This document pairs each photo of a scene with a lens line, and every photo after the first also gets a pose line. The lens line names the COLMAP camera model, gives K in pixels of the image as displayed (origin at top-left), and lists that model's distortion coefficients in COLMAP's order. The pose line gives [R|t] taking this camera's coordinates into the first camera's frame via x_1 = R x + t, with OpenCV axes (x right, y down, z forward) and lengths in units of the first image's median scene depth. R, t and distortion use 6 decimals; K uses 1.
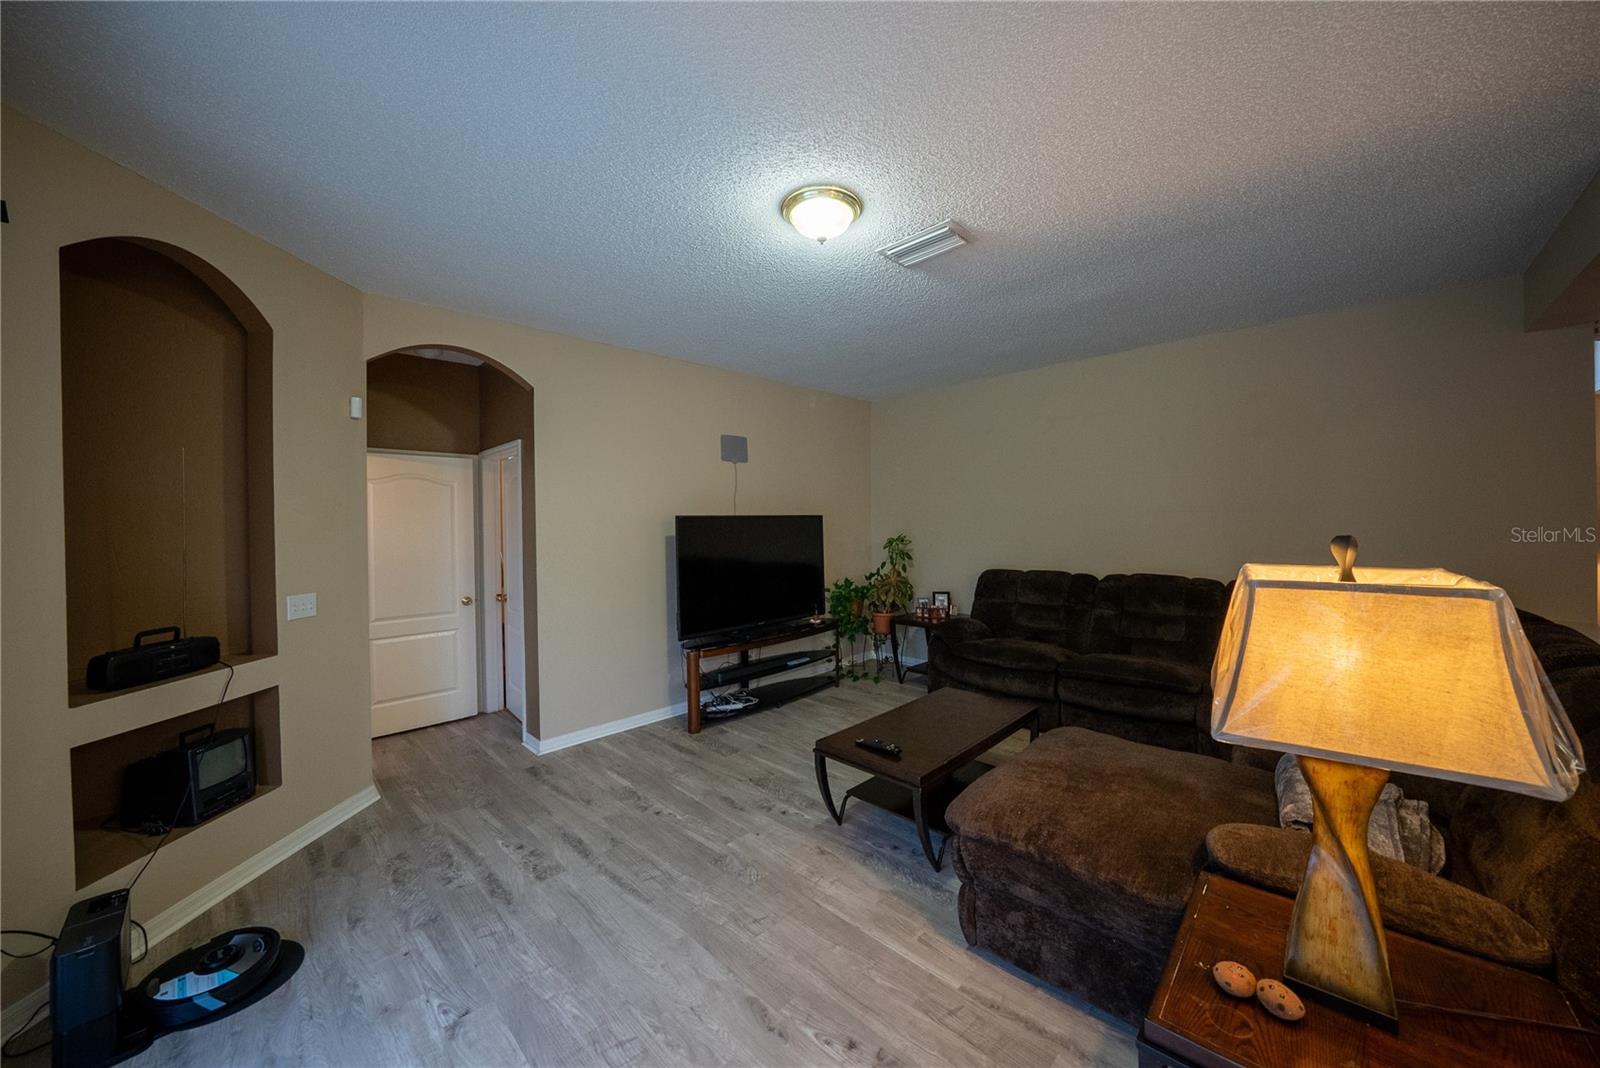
lens RADIAL K [[564.3, 0, 805.8], [0, 564.3, 526.2], [0, 0, 1]] dist [-0.028286, 0.003274]
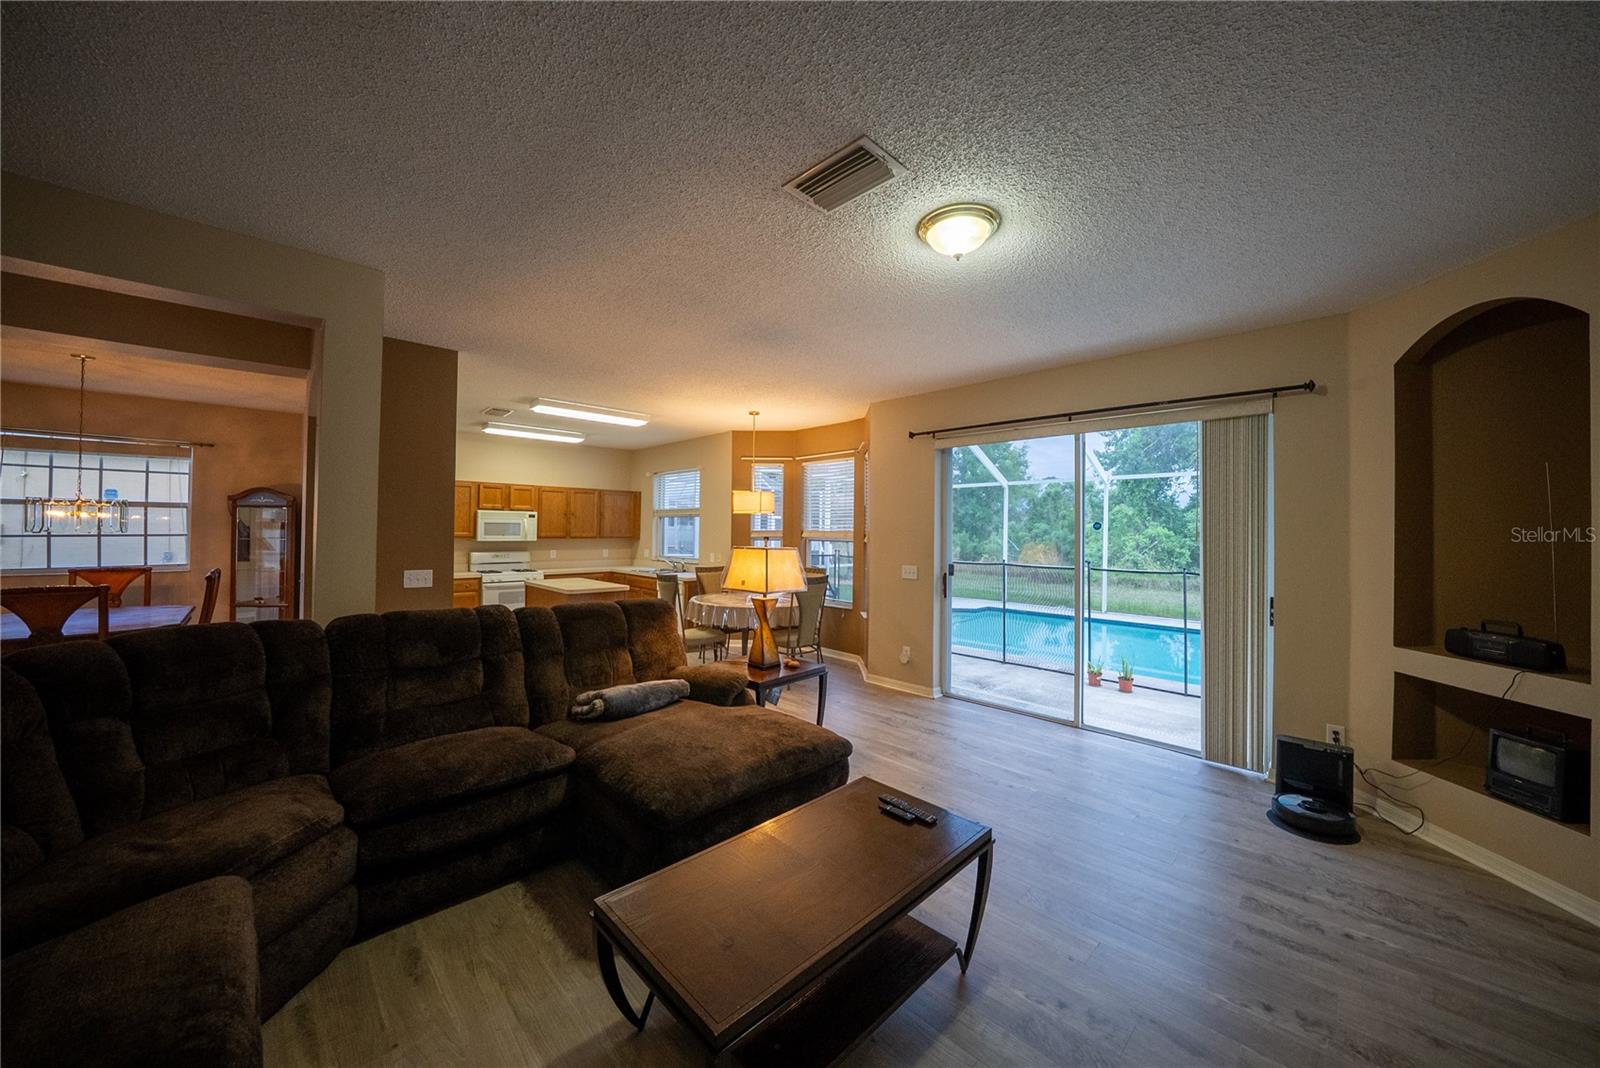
lens RADIAL K [[562.7, 0, 805.5], [0, 562.7, 525.3], [0, 0, 1]] dist [-0.028499, 0.003583]
pose [[-0.999877, 0.000567, 0.015680, 0.263316], [0.000518, 0.999995, -0.003110, -0.015934], [-0.015682, -0.003101, -0.999872, 1.818065]]
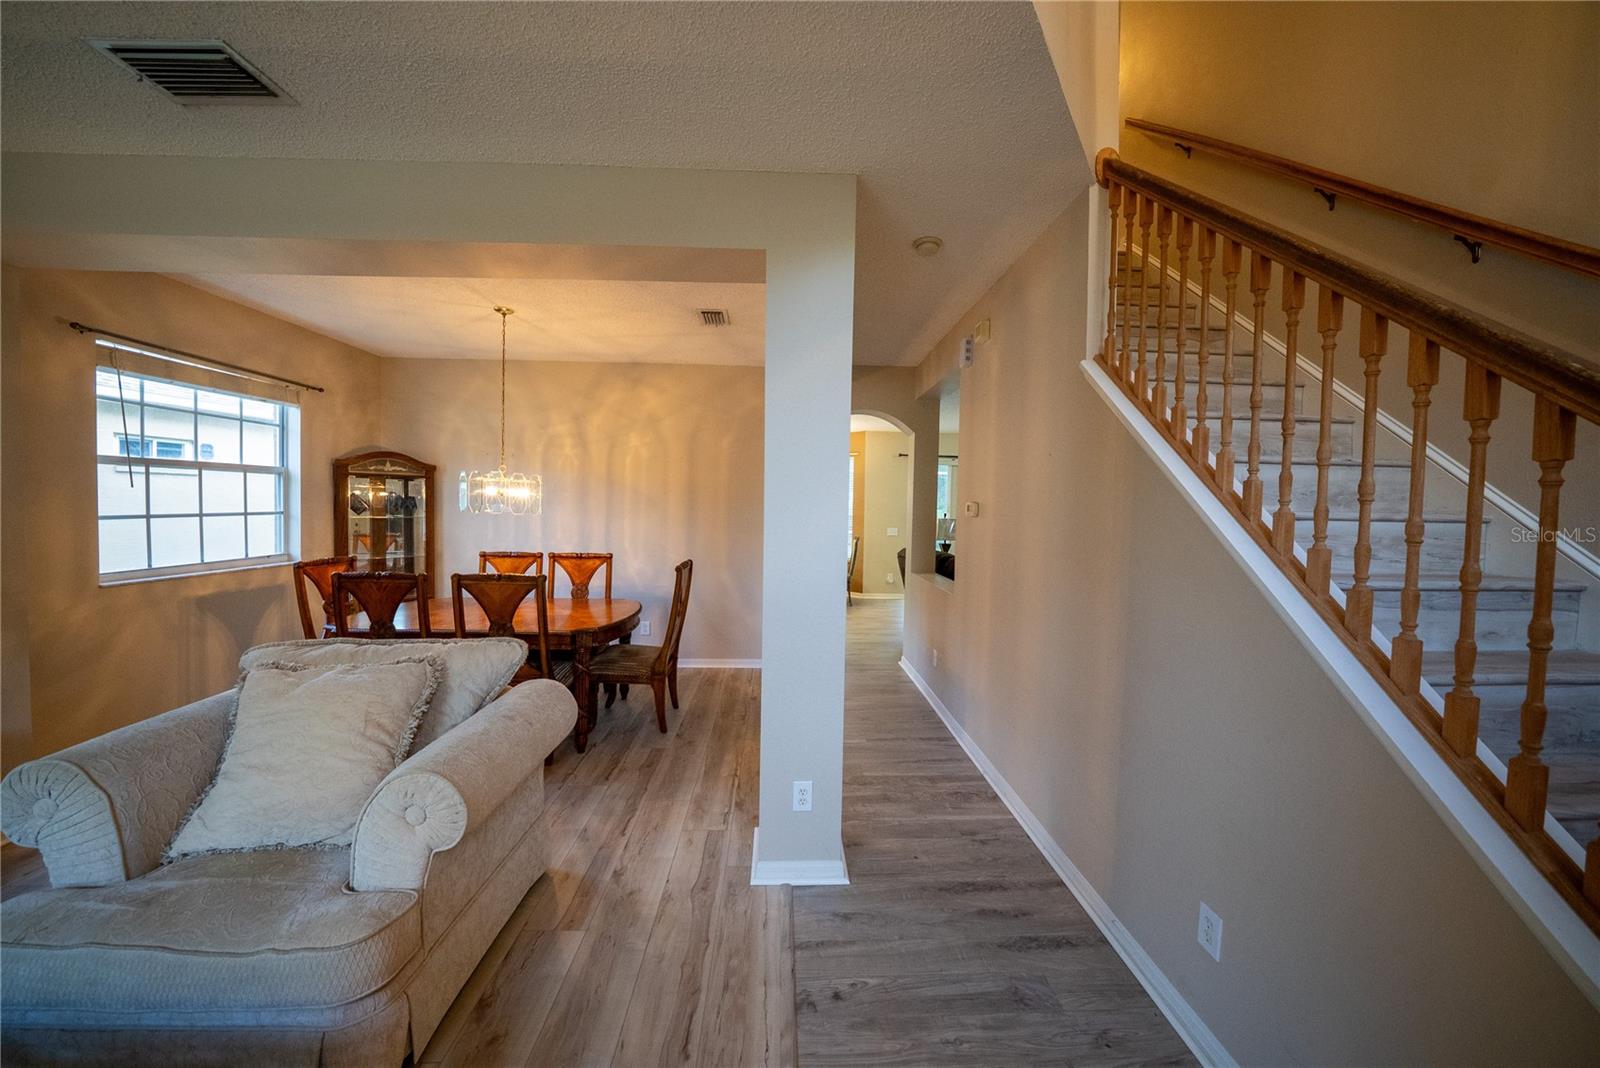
lens RADIAL K [[564.3, 0, 805.8], [0, 564.3, 526.2], [0, 0, 1]] dist [-0.028286, 0.003274]
pose [[-0.677609, 0.022204, -0.735087, 2.985696], [-0.017417, 0.998779, 0.046225, -0.045764], [0.735216, 0.044126, -0.676395, 1.816221]]
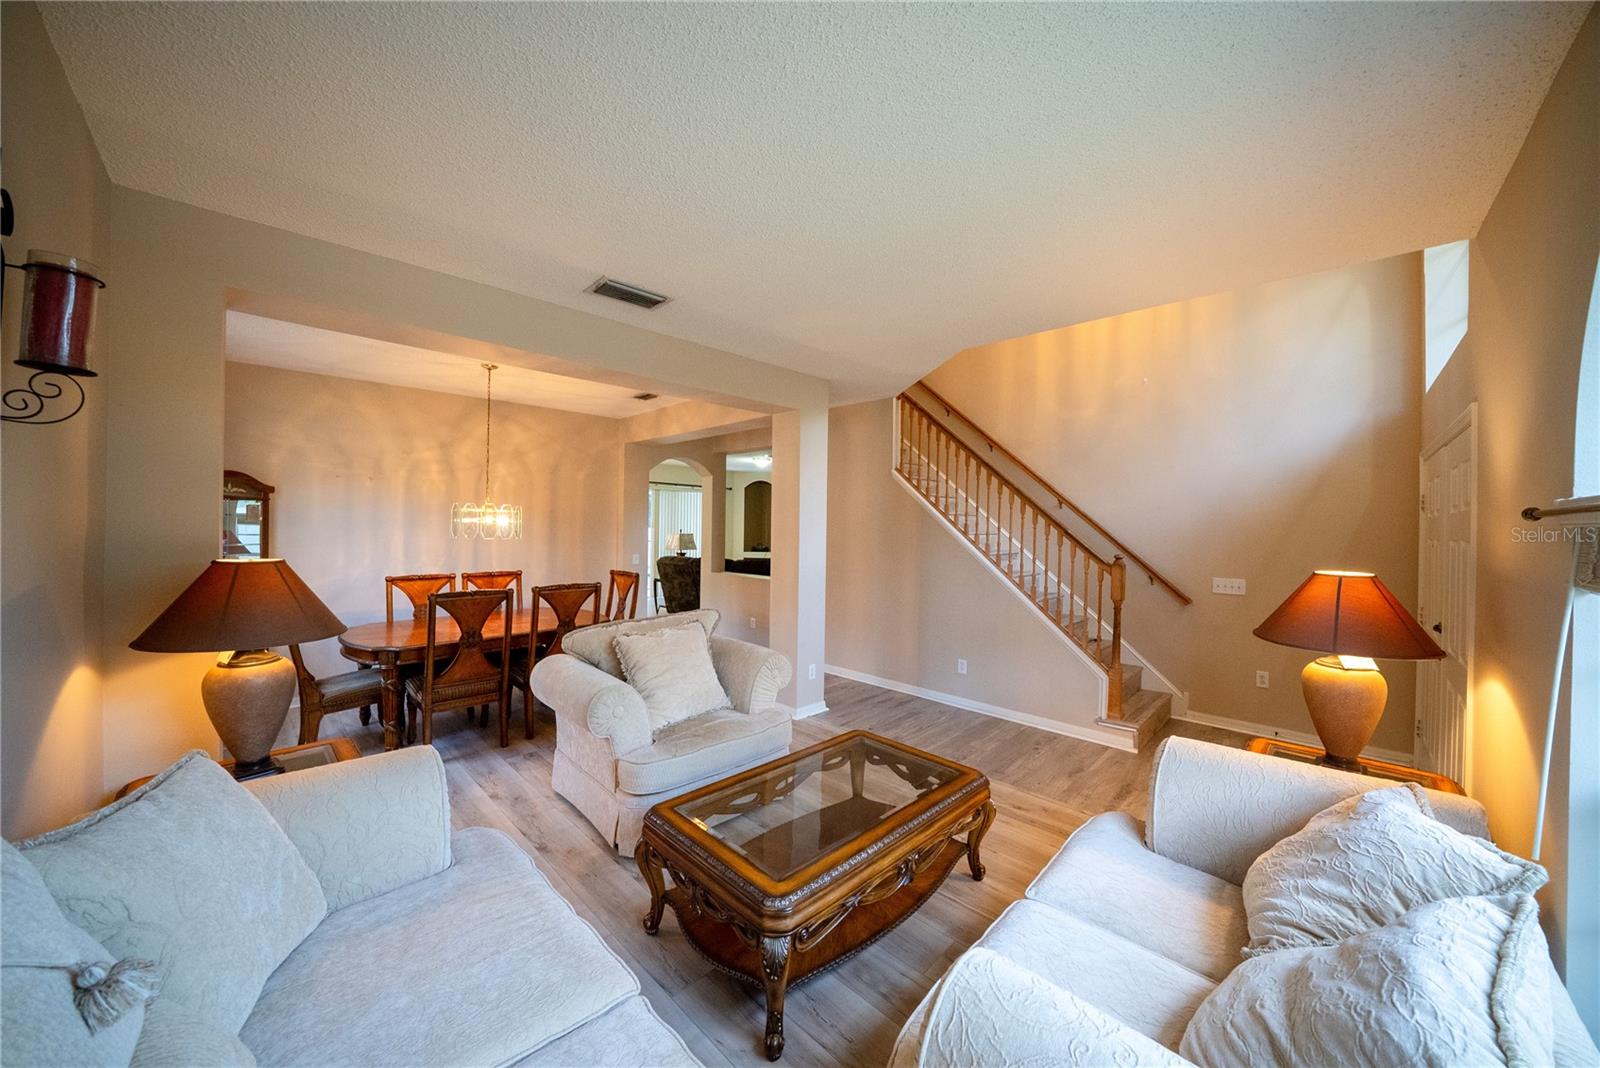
lens RADIAL K [[568.2, 0, 806.1], [0, 568.2, 525.5], [0, 0, 1]] dist [-0.013161, -0.002548]
pose [[0.004767, 0.011821, -0.999919, 4.174091], [-0.021762, 0.999695, 0.011715, -0.079164], [0.999752, 0.021704, 0.005023, 1.209693]]
